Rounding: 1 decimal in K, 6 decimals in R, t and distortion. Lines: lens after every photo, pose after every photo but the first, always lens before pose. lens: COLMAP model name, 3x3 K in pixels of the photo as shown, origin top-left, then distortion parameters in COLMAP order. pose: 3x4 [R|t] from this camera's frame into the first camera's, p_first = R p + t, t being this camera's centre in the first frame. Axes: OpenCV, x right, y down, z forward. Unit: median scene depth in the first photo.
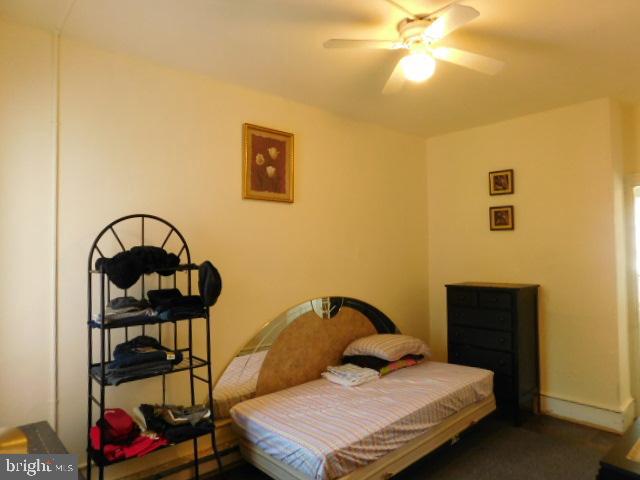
lens RADIAL K [[418.6, 0, 320.5], [0, 418.6, 239.6], [0, 0, 1]] dist [-0.048022, 0.012120]
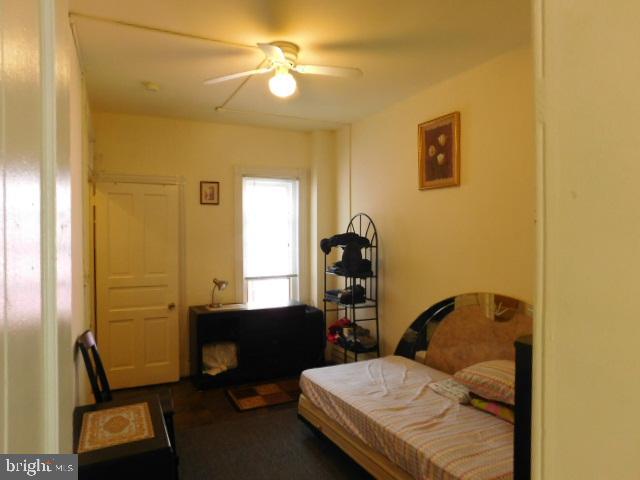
lens RADIAL K [[418.6, 0, 319.6], [0, 418.6, 239.8], [0, 0, 1]] dist [-0.048022, 0.012120]
pose [[-0.256571, 0.033843, -0.965933, 0.966300], [0.041946, 0.998835, 0.023854, -0.000709], [0.965615, -0.034397, -0.257692, 0.978885]]
